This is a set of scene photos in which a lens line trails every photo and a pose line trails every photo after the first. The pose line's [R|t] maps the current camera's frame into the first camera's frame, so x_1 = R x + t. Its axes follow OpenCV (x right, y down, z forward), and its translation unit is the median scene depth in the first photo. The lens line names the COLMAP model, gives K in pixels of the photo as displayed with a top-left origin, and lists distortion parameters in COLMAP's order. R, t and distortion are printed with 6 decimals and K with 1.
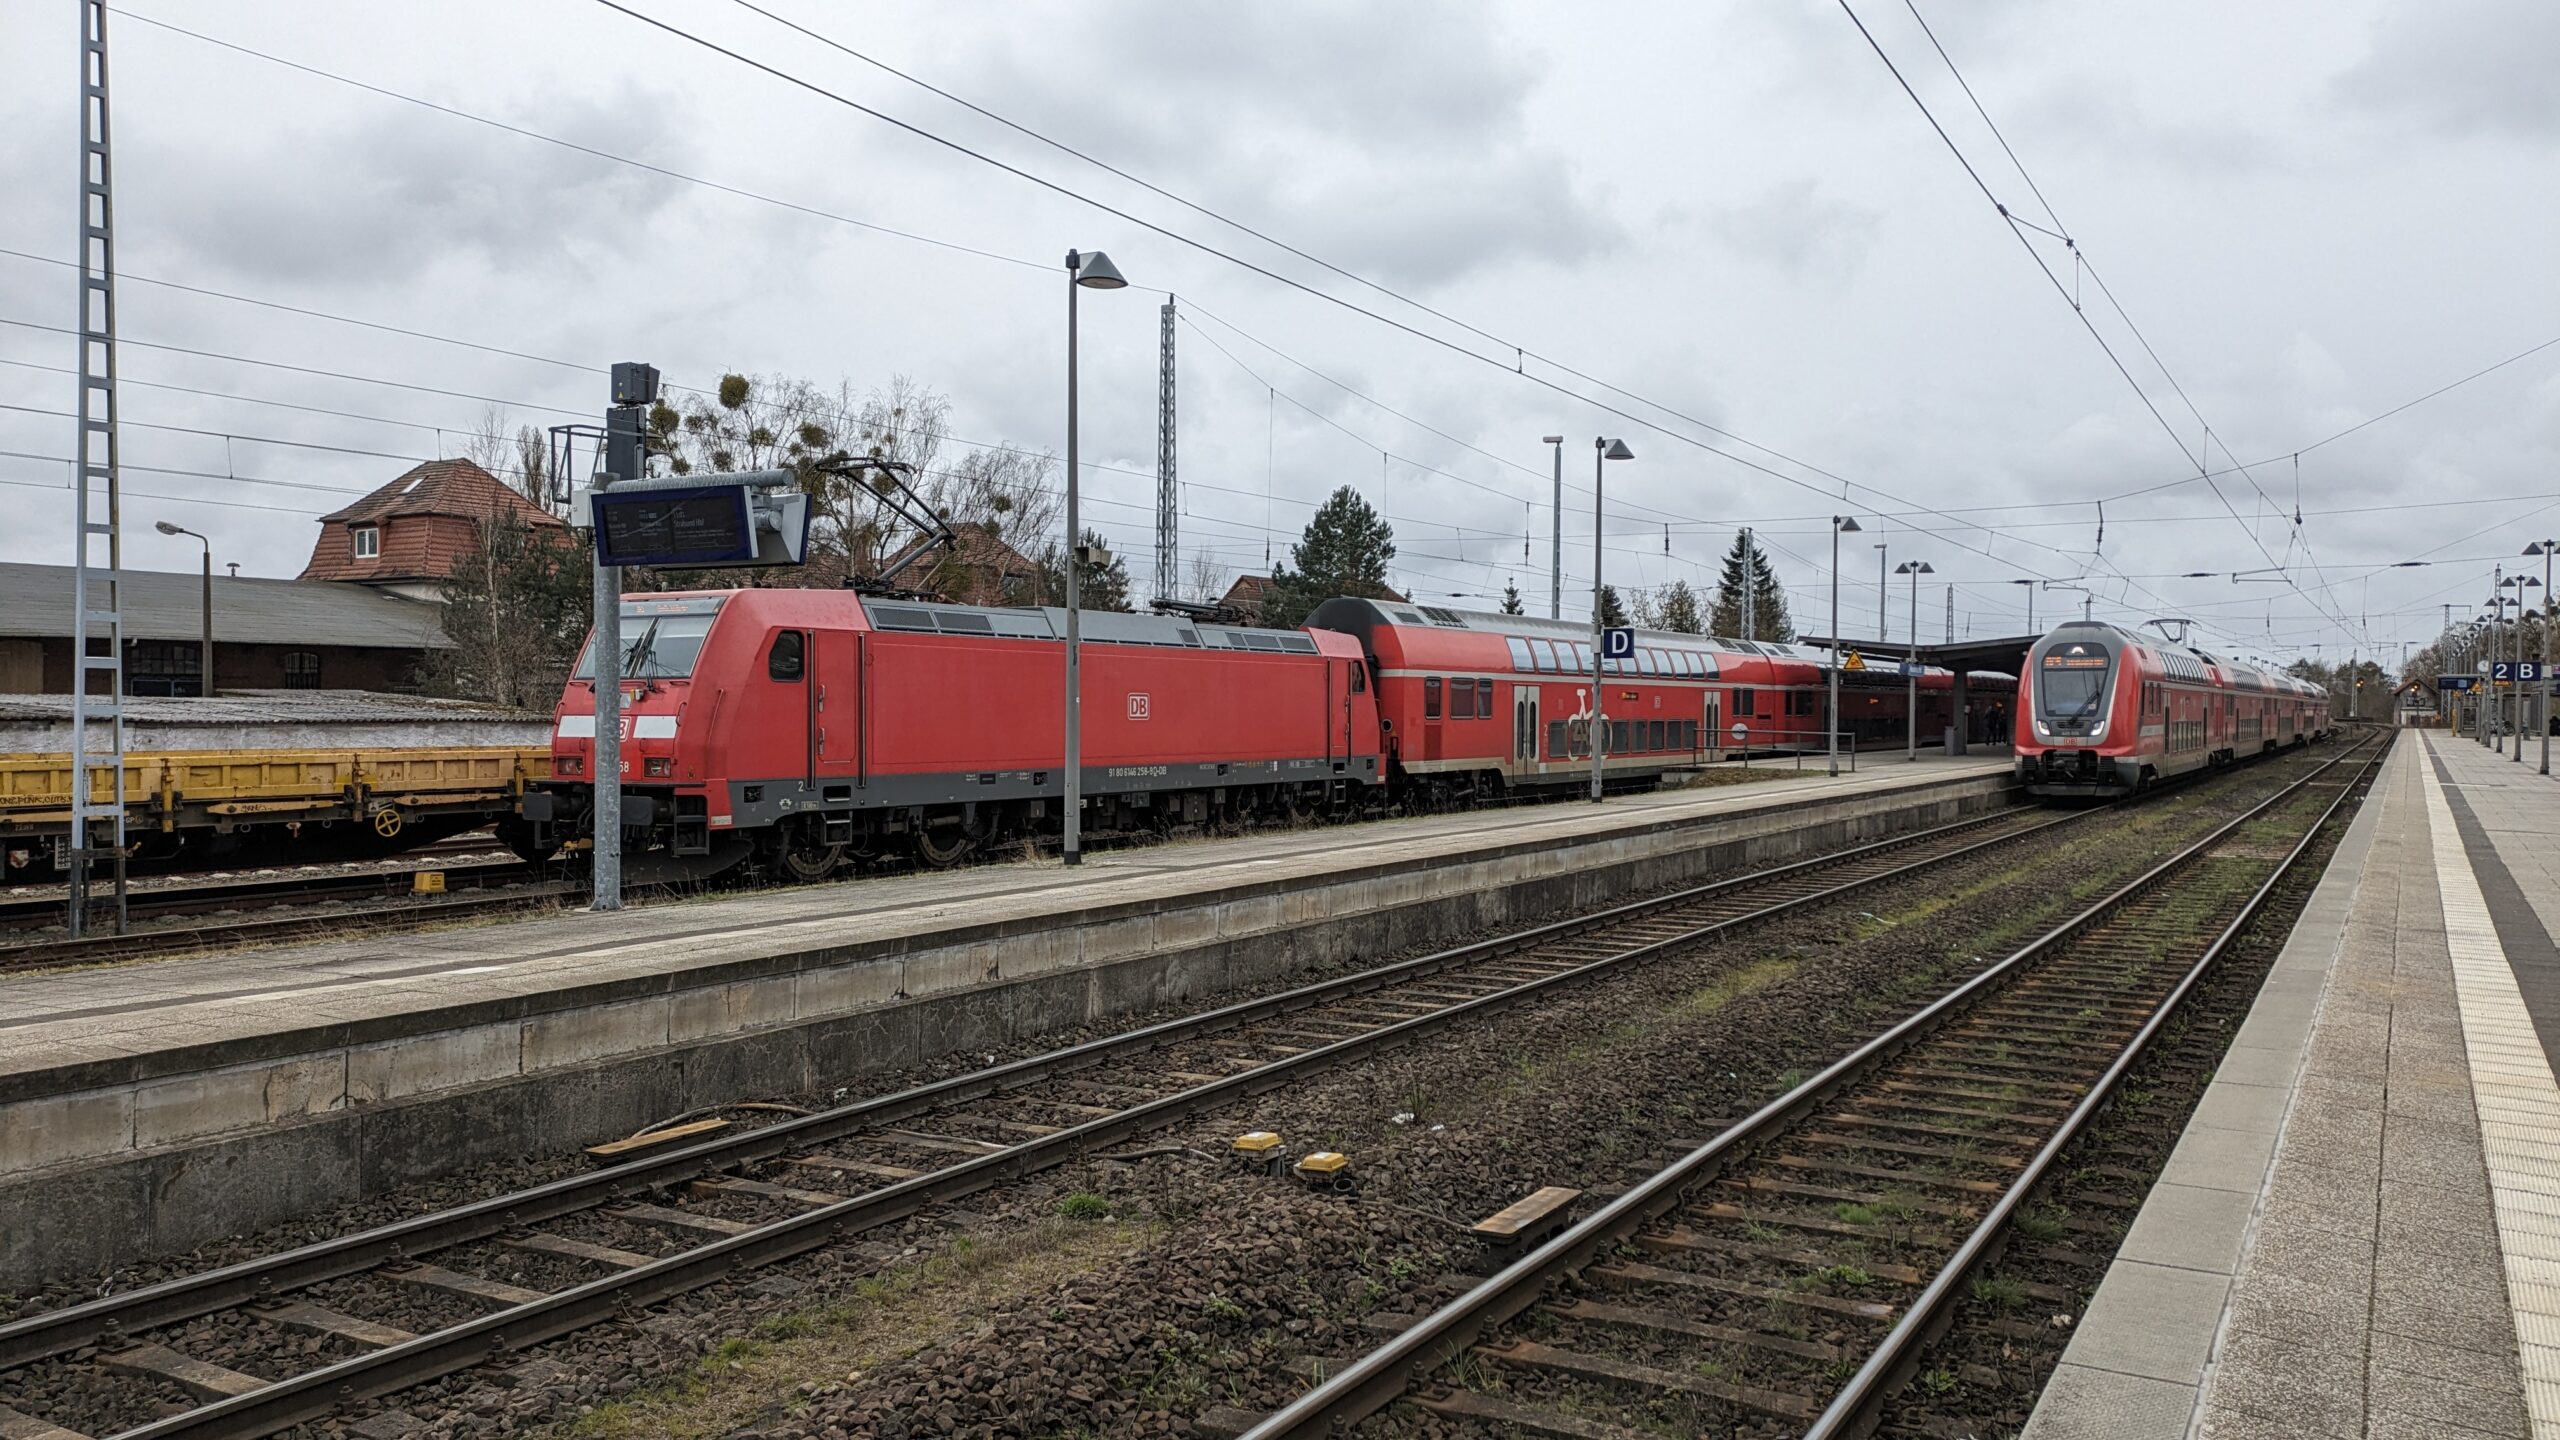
lens RADIAL K [[1890.2, 0, 1273.8], [0, 1890.2, 723.5], [0, 0, 1]] dist [0.057227, -0.007866]
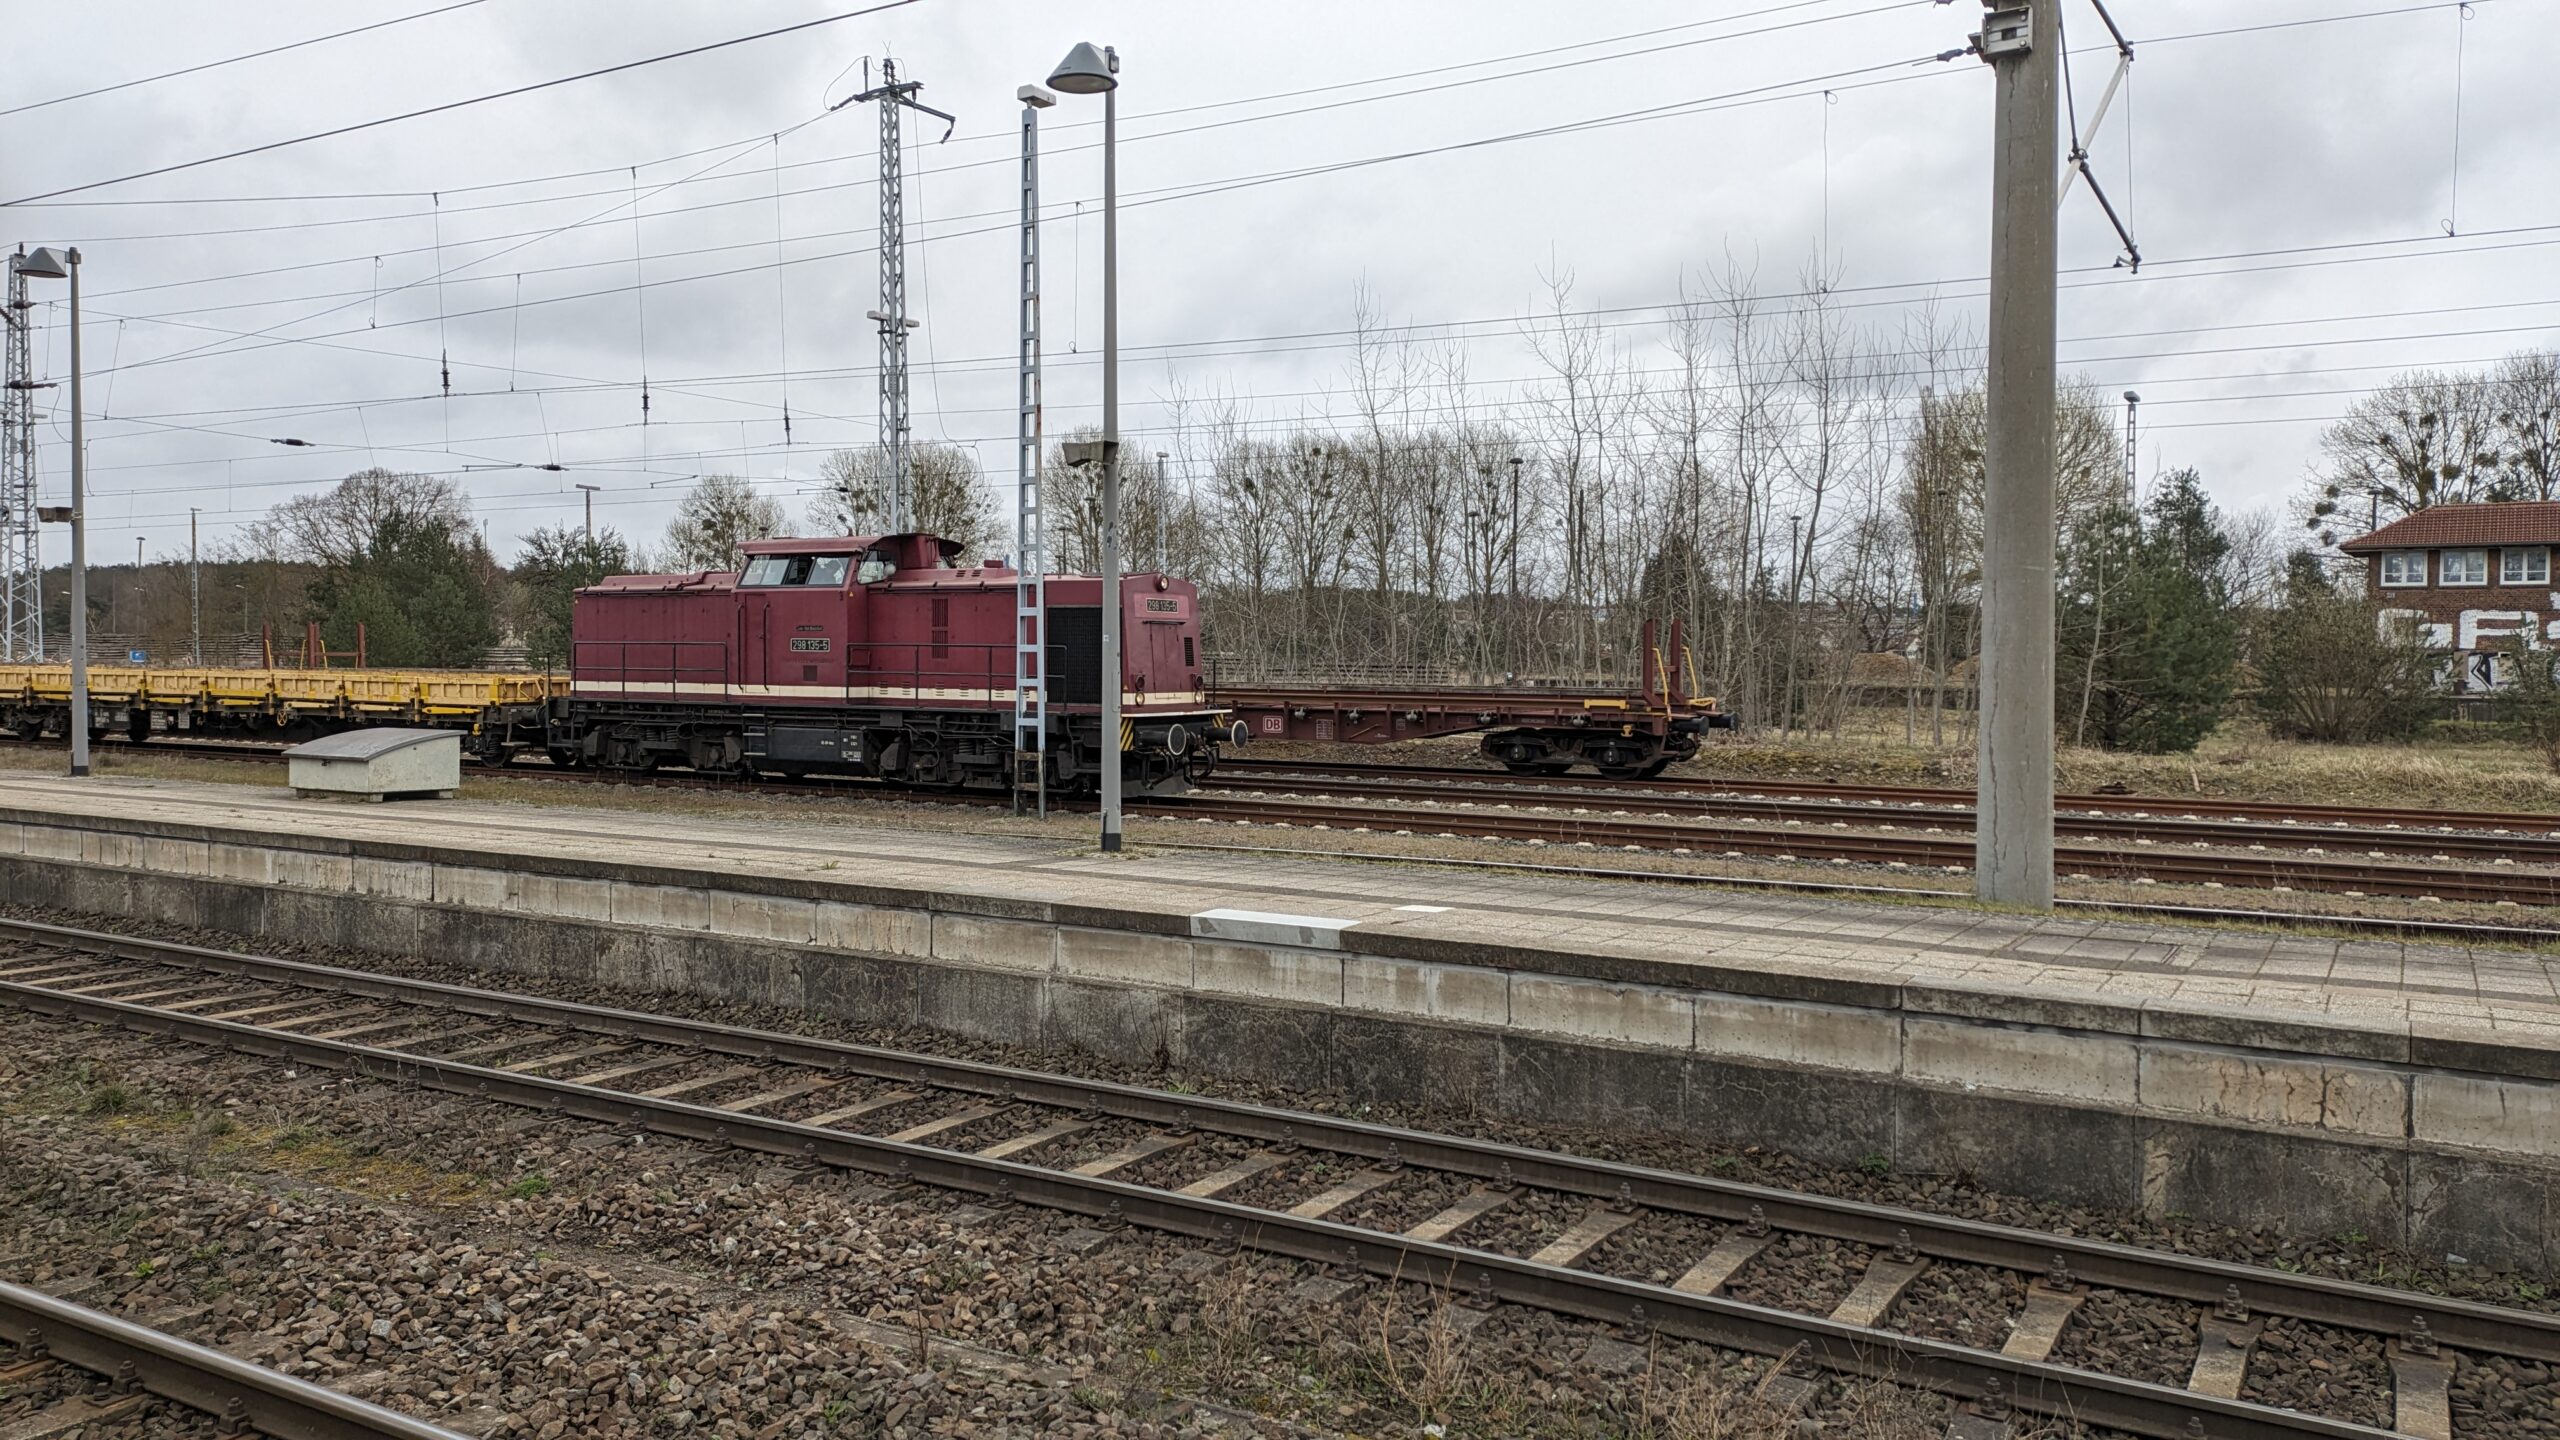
lens RADIAL K [[1890.2, 0, 1276.3], [0, 1890.2, 713.5], [0, 0, 1]] dist [0.057227, -0.007866]
pose [[0.004703, 0.039744, -0.999199, 0.721392], [-0.014693, 0.999105, 0.039672, -0.020904], [0.999881, 0.014494, 0.005283, 1.078146]]
